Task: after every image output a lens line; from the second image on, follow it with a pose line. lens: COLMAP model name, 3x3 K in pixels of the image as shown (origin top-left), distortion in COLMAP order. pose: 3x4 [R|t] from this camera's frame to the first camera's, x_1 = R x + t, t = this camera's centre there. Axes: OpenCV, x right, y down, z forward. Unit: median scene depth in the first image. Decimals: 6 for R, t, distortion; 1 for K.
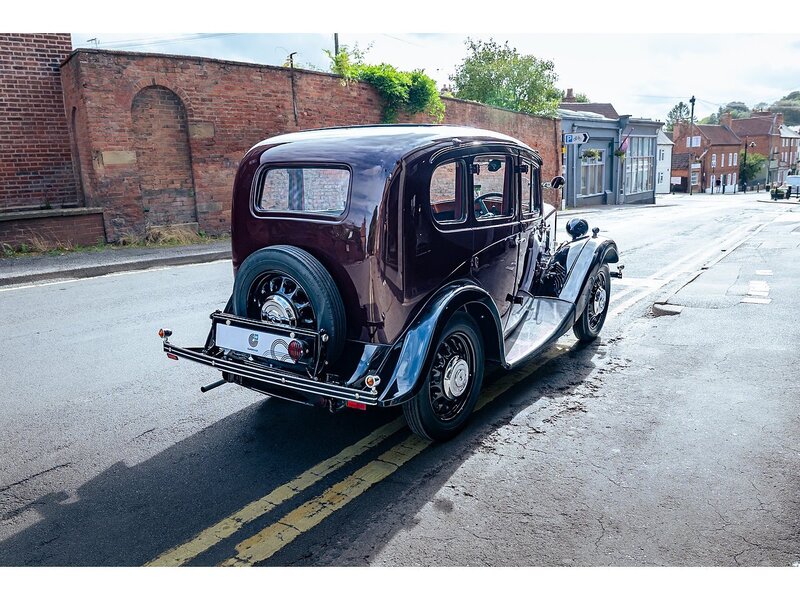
lens RADIAL K [[666.8, 0, 397.6], [0, 666.8, 298.4], [0, 0, 1]] dist [0.011053, -0.036121]
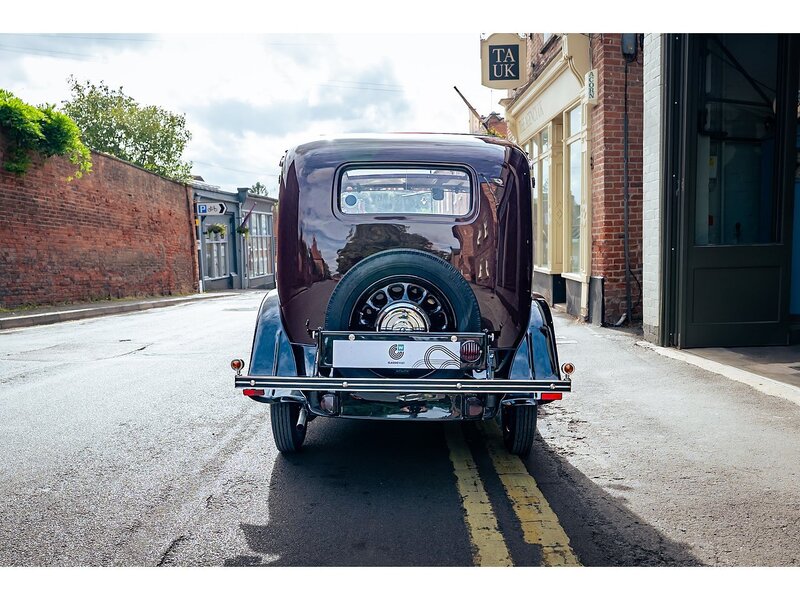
lens RADIAL K [[854.8, 0, 400.8], [0, 854.8, 306.2], [0, 0, 1]] dist [0.011617, 0.000000]
pose [[0.806690, -0.013359, 0.590824, -0.180104], [0.098374, 0.988831, -0.111959, 0.026652], [-0.582730, 0.148438, 0.798995, 0.015283]]
